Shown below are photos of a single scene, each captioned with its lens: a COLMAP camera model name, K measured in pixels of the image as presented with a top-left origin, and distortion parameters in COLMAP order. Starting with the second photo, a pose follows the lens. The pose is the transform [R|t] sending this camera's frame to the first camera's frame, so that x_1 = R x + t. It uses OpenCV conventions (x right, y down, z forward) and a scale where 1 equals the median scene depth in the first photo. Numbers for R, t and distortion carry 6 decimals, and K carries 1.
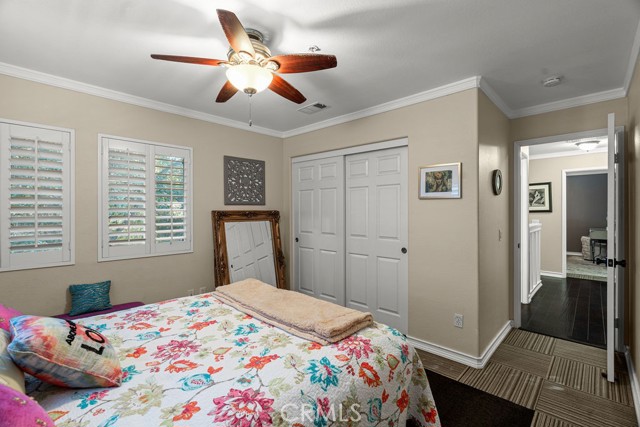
lens RADIAL K [[292.1, 0, 321.1], [0, 292.1, 211.6], [0, 0, 1]] dist [-0.001429, 0.000578]
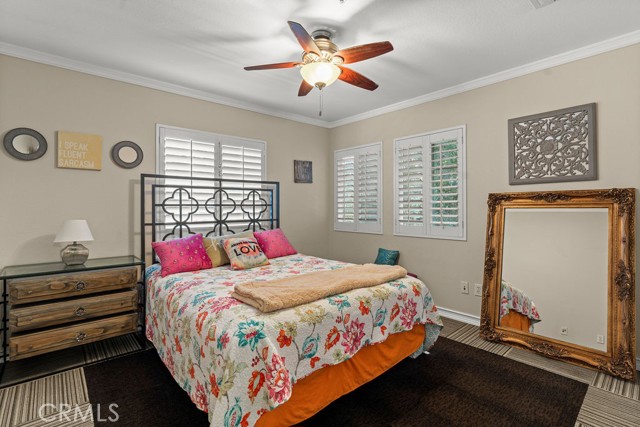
lens RADIAL K [[311.0, 0, 318.2], [0, 311.0, 207.4], [0, 0, 1]] dist [0.003025, -0.000284]
pose [[-0.097010, 0.000513, -0.995283, 0.502443], [0.001697, 0.999998, 0.000350, 0.032146], [0.995282, -0.001655, -0.097011, 0.577627]]
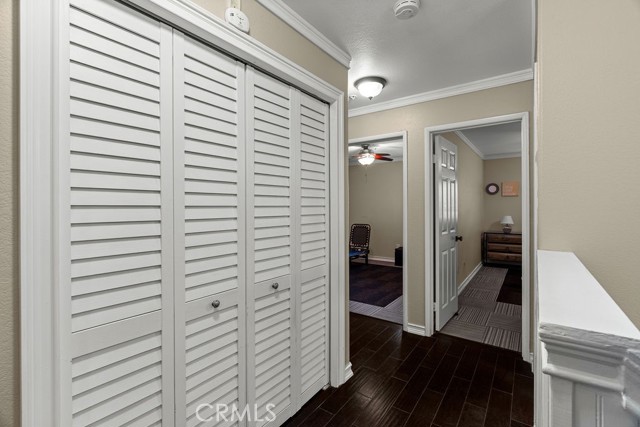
lens RADIAL K [[292.1, 0, 321.5], [0, 292.1, 207.4], [0, 0, 1]] dist [-0.001429, 0.000578]
pose [[-0.990230, 0.002626, -0.139422, 1.234335], [0.002332, 0.999995, 0.002276, 0.001297], [0.139428, 0.001928, -0.990230, 1.580726]]
